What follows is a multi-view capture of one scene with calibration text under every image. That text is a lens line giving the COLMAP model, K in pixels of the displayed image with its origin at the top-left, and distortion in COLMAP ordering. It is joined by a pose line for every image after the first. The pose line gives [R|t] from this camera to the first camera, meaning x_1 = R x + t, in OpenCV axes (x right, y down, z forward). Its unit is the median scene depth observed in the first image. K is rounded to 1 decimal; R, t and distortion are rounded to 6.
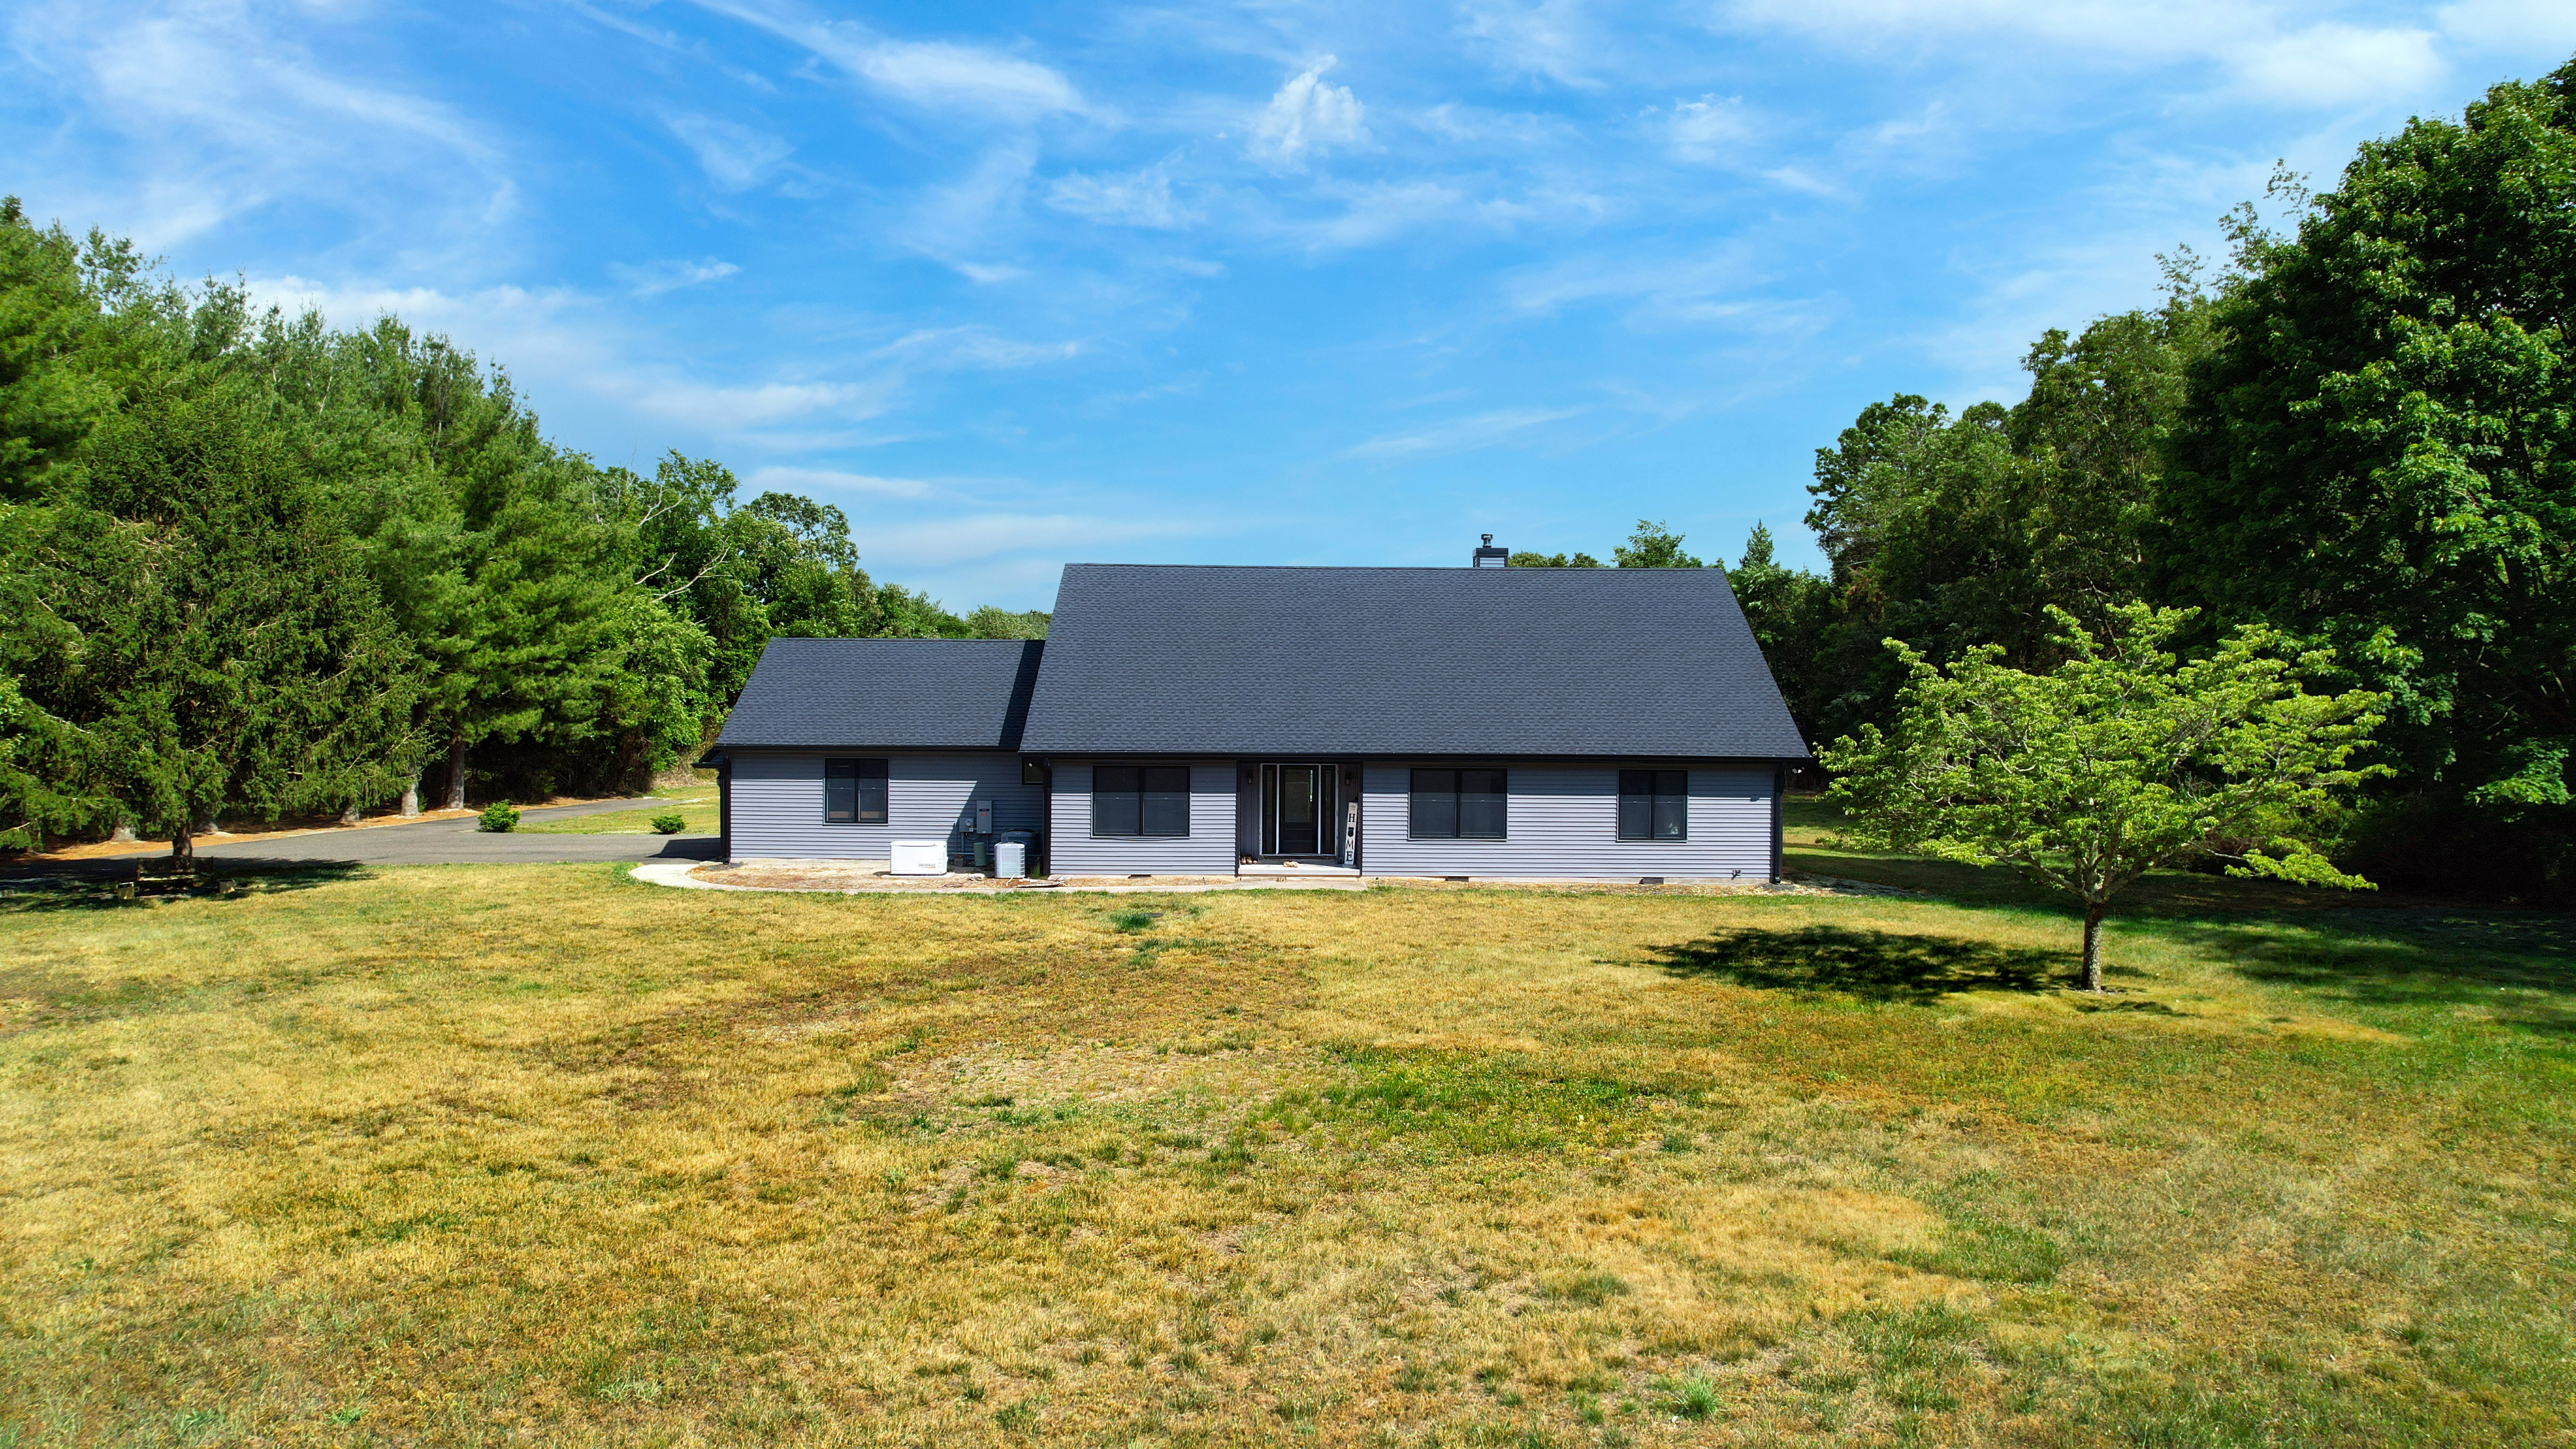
lens RADIAL K [[1648.0, 0, 1288.0], [0, 1648.0, 724.5], [0, 0, 1]] dist [-0.077668, 0.070295]
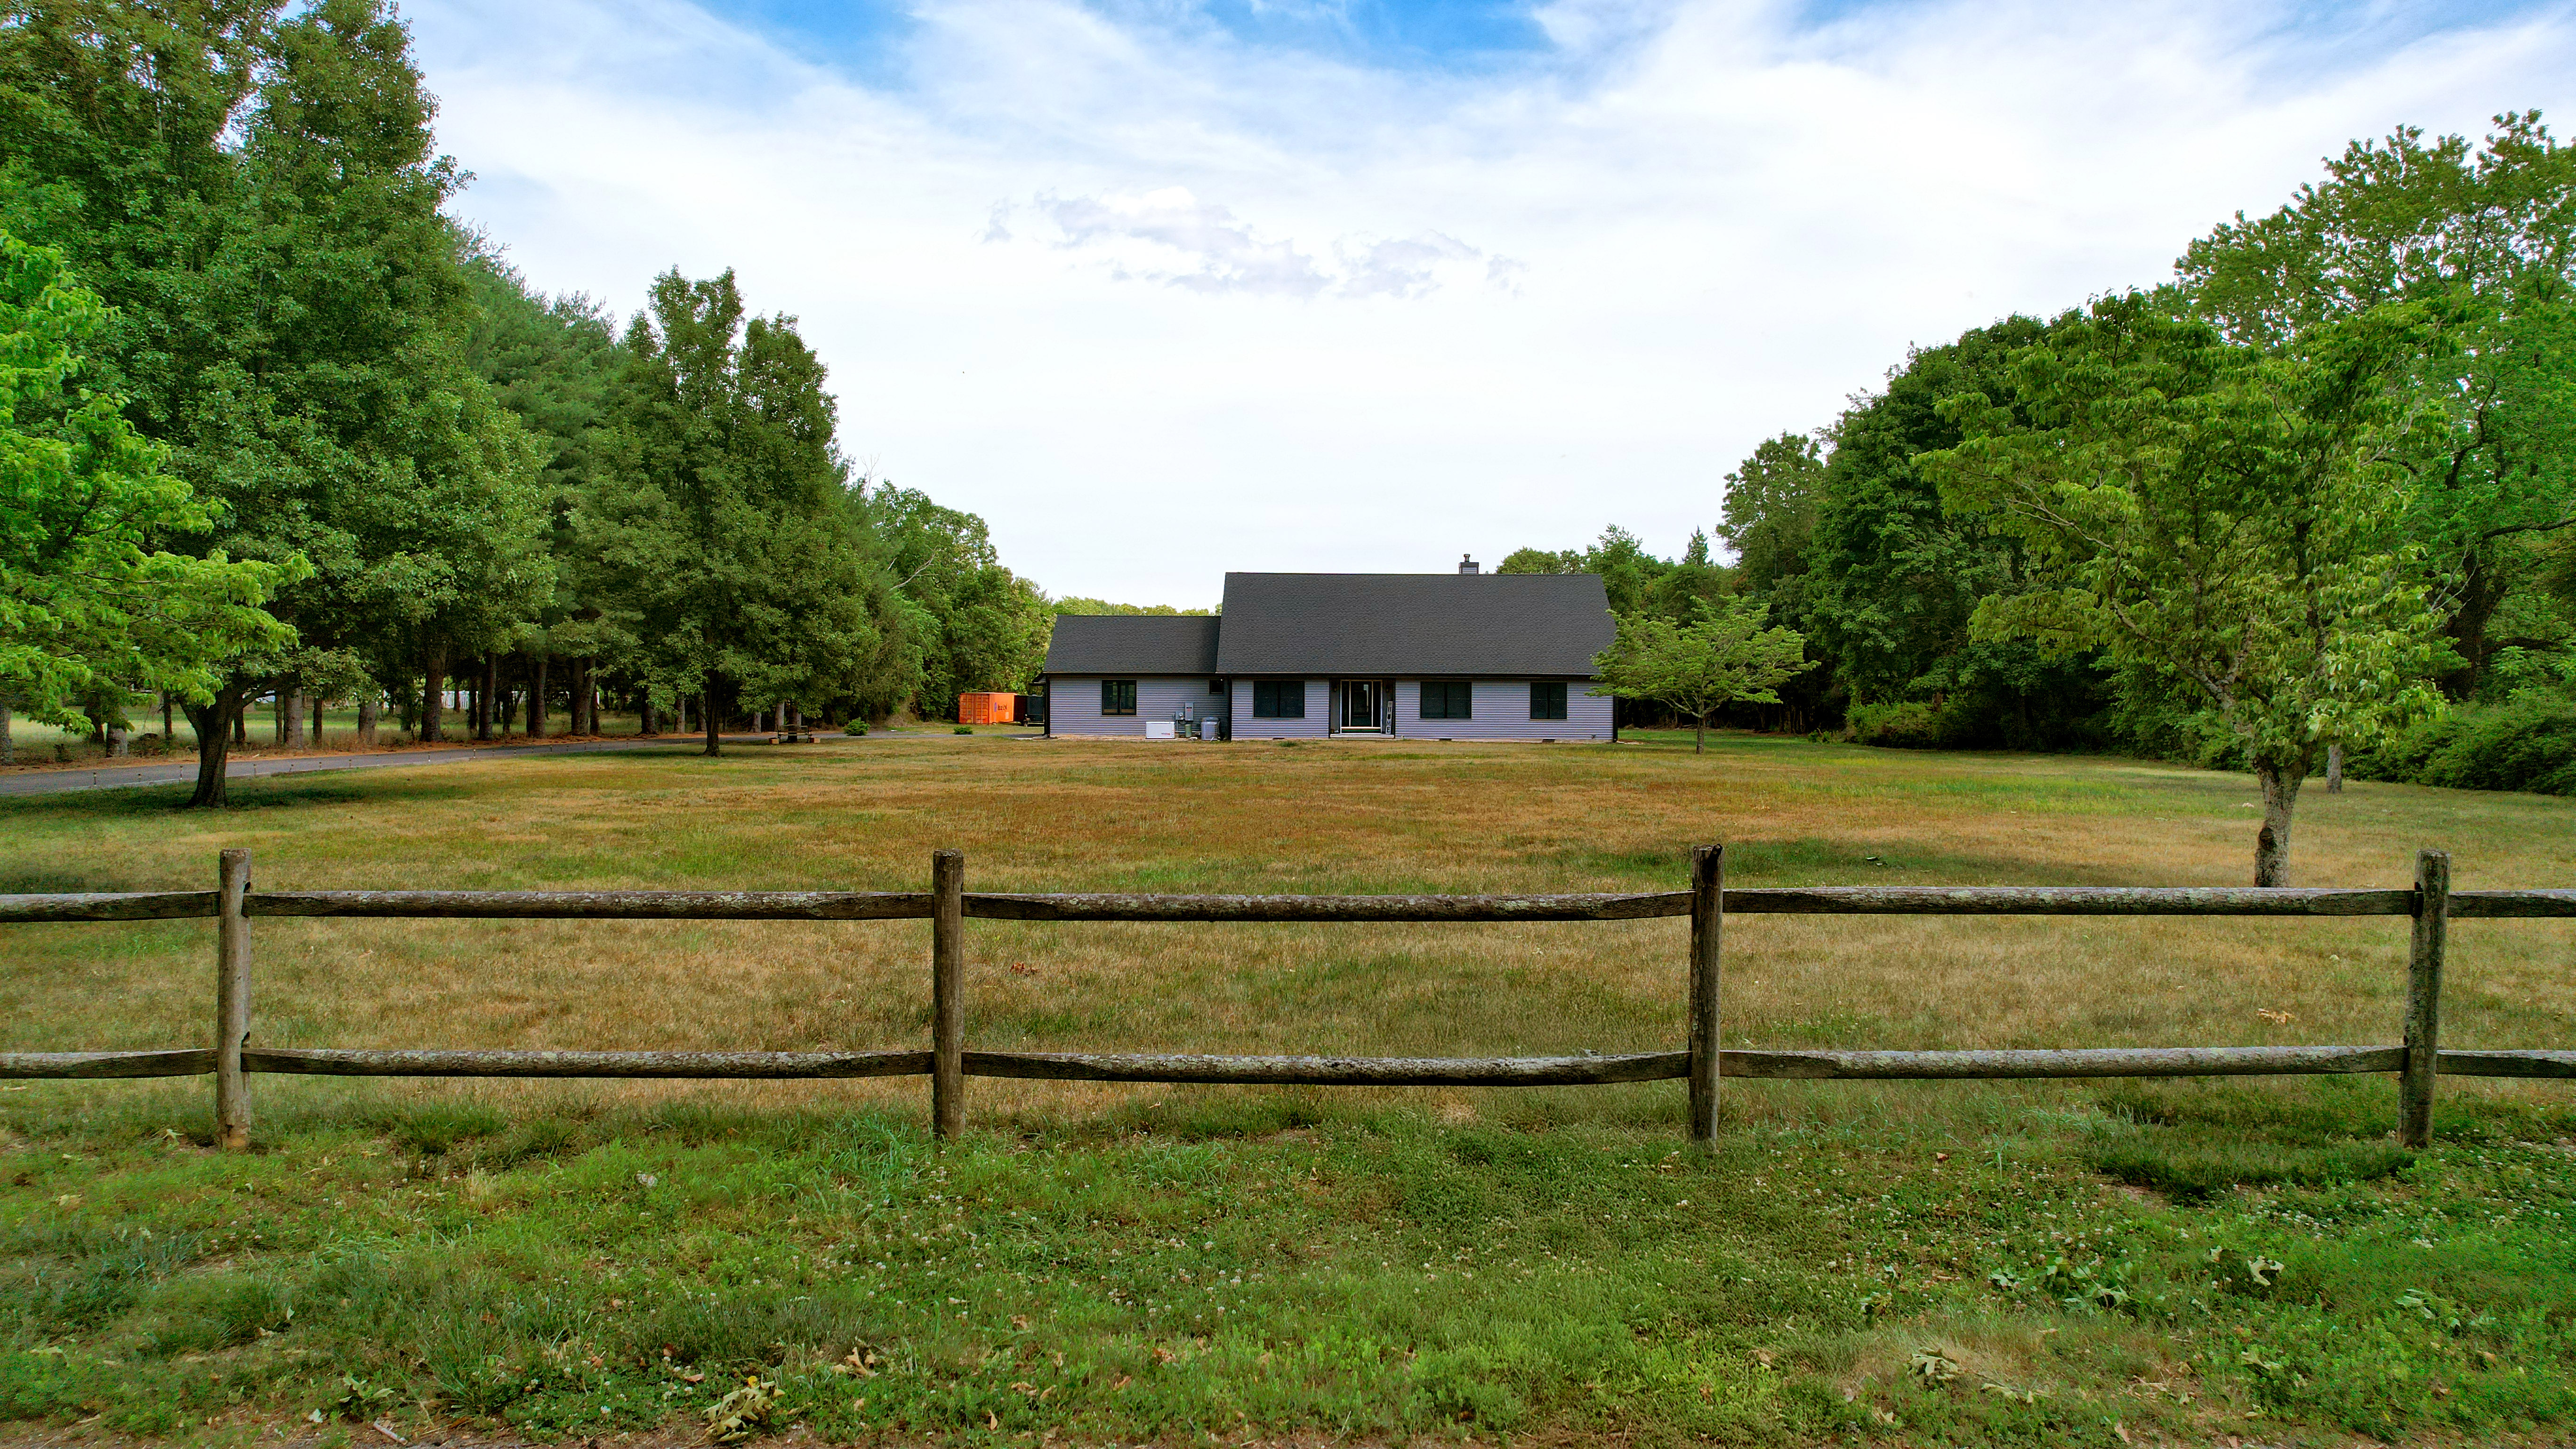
lens RADIAL K [[1648.0, 0, 1288.0], [0, 1648.0, 724.5], [0, 0, 1]] dist [-0.077668, 0.070295]
pose [[0.999630, -0.003486, -0.026980, -0.027183], [0.003719, 0.999956, 0.008618, 0.058684], [0.026948, -0.008715, 0.999599, -0.887856]]
